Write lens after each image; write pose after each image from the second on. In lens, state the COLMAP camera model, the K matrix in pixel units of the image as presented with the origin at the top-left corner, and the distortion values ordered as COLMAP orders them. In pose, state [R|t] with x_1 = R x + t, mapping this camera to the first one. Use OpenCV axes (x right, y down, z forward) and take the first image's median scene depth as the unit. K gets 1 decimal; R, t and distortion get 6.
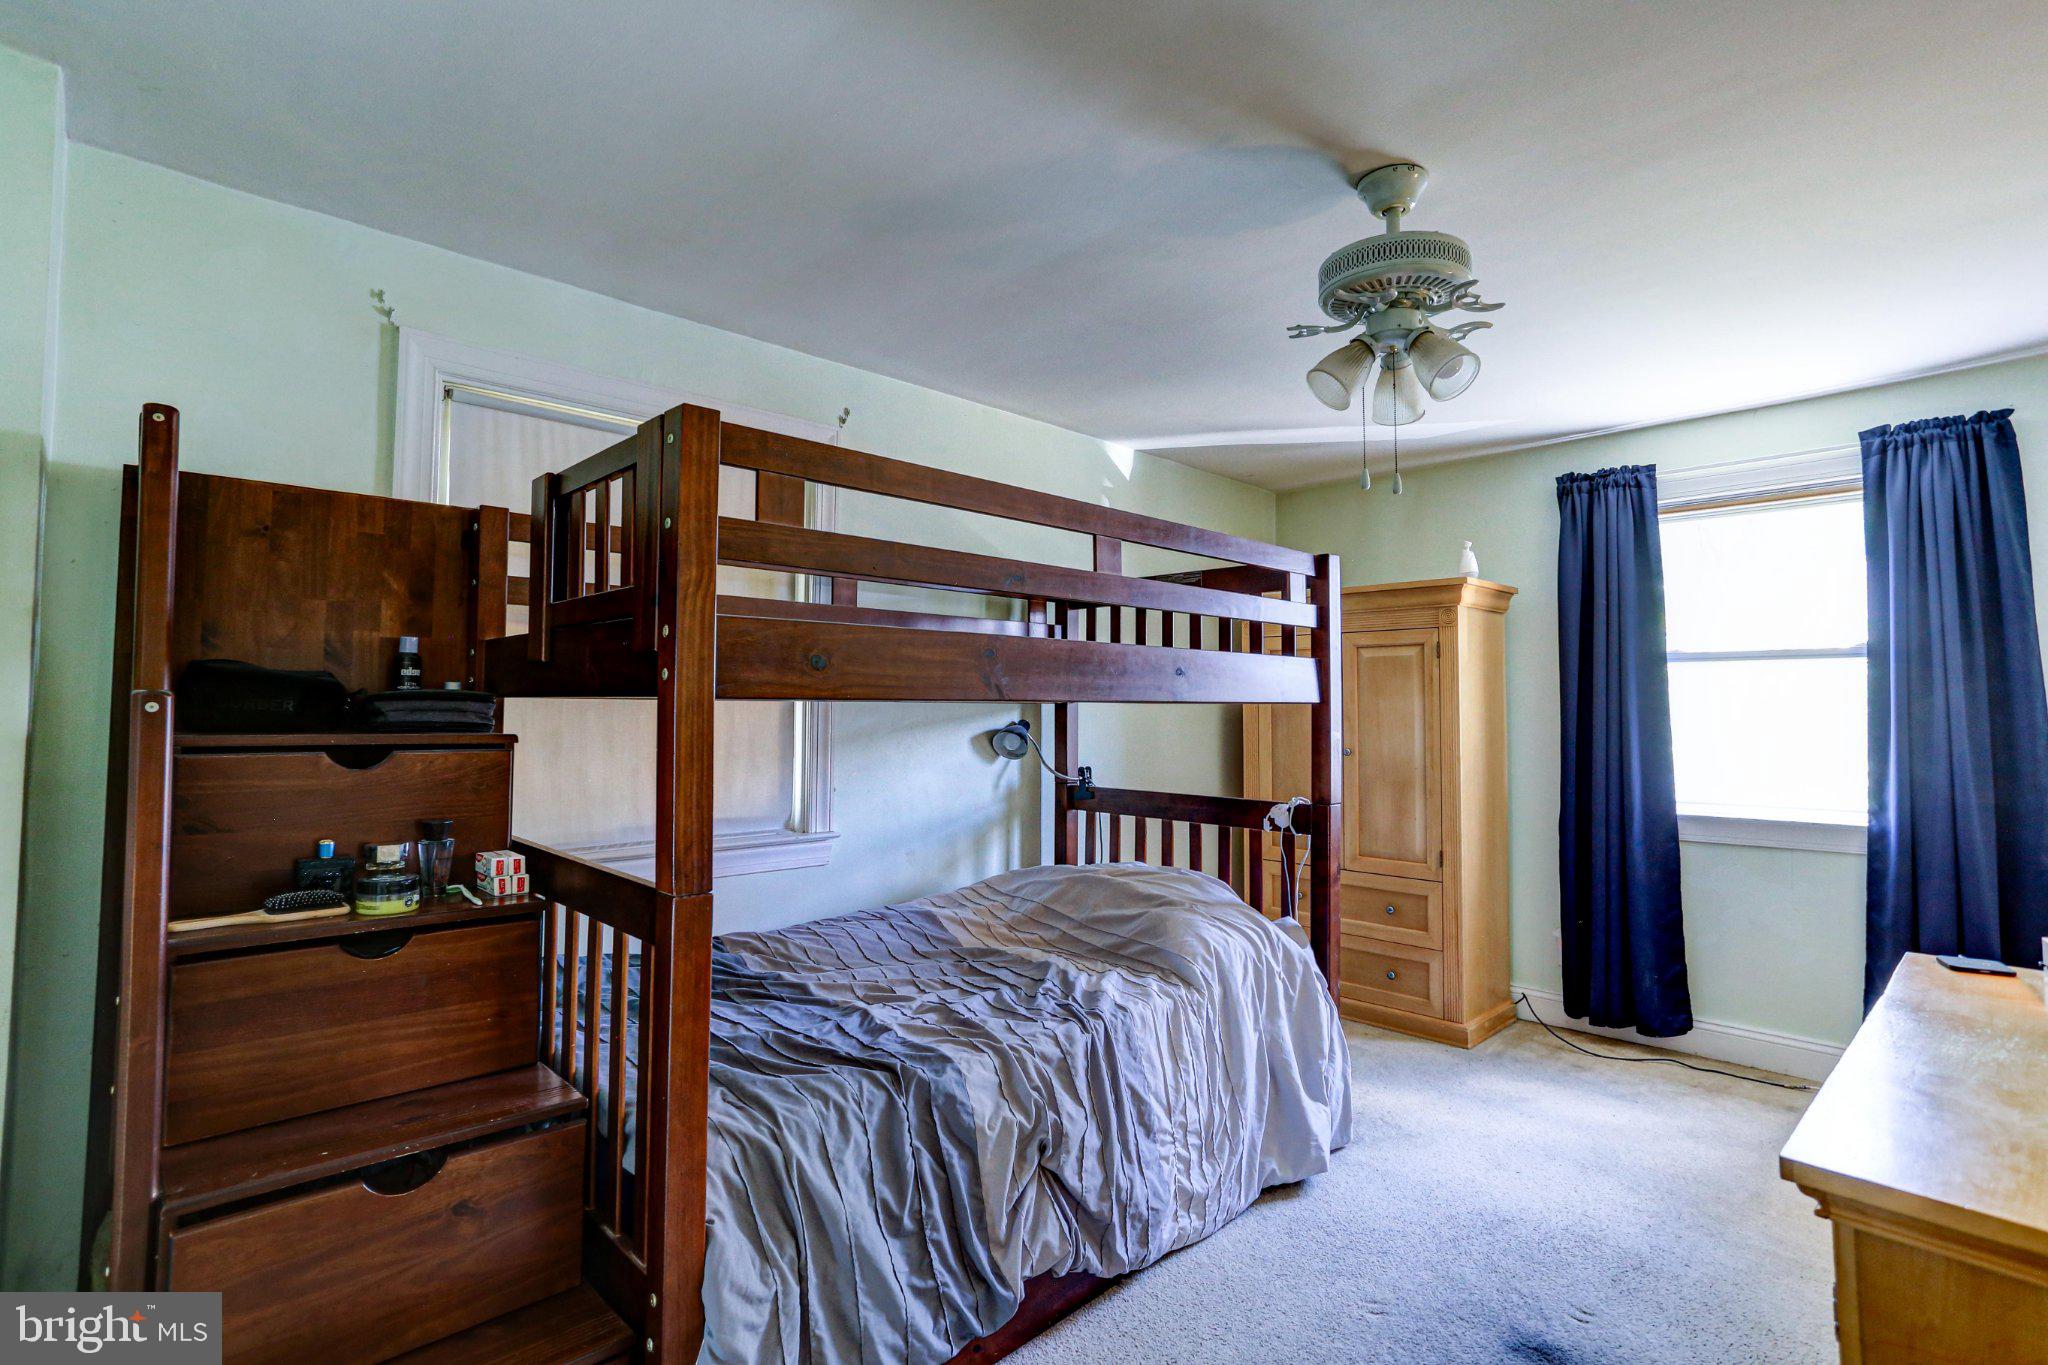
lens RADIAL K [[1002.4, 0, 1018.8], [0, 1002.4, 662.0], [0, 0, 1]] dist [-0.053645, 0.031366]
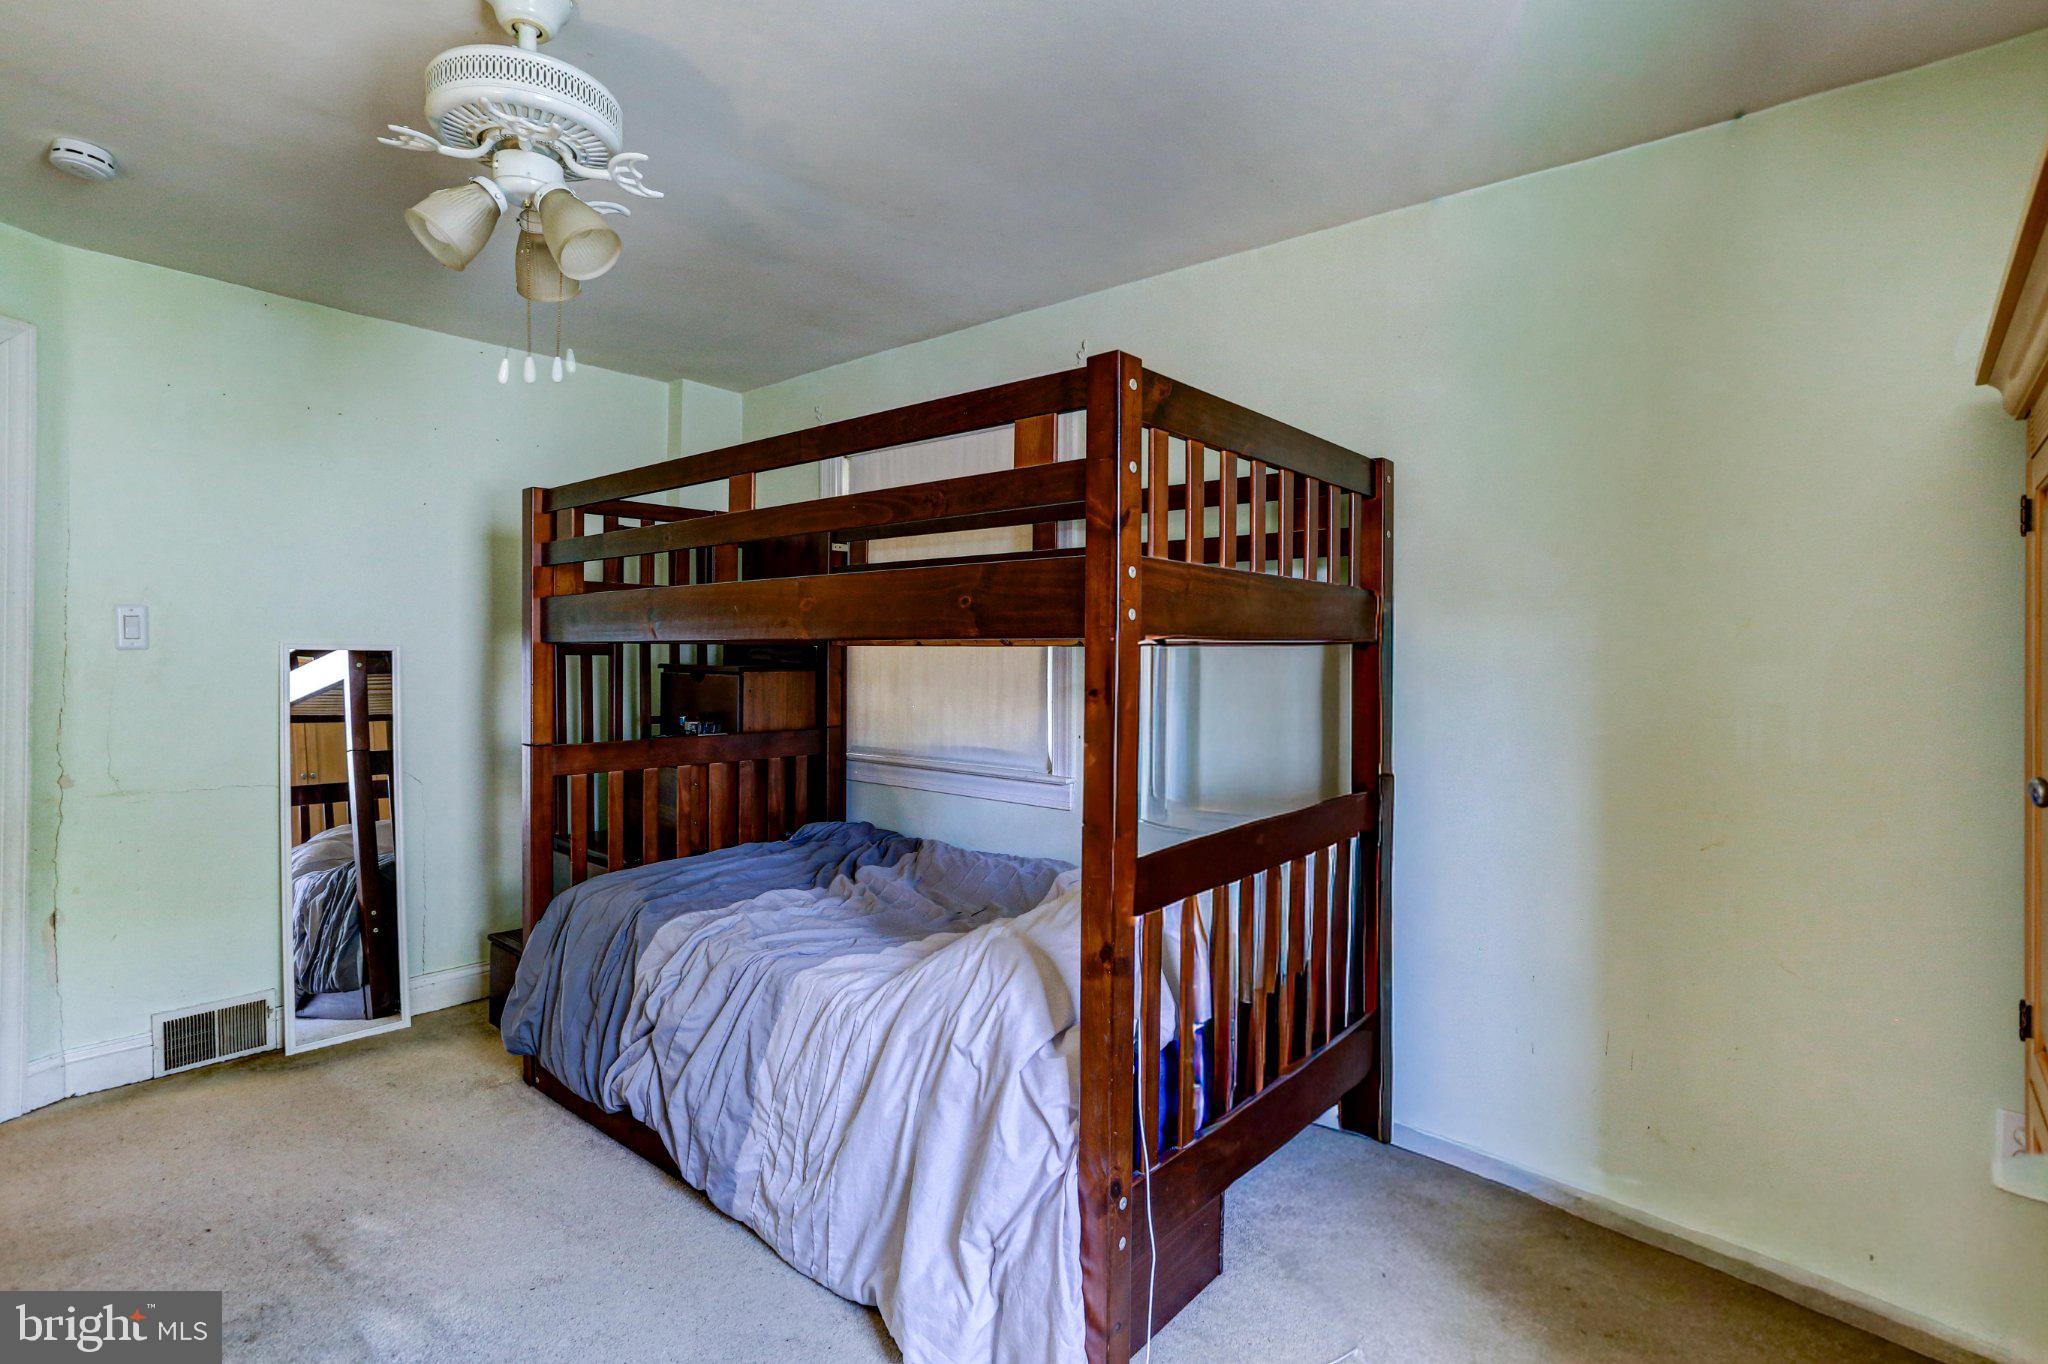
lens RADIAL K [[1002.4, 0, 1018.8], [0, 1002.4, 661.5], [0, 0, 1]] dist [-0.053645, 0.031366]
pose [[0.100135, 0.000883, -0.994973, 0.999828], [0.038341, 0.999253, 0.004746, 0.060550], [0.994235, -0.038623, 0.100026, 1.065862]]
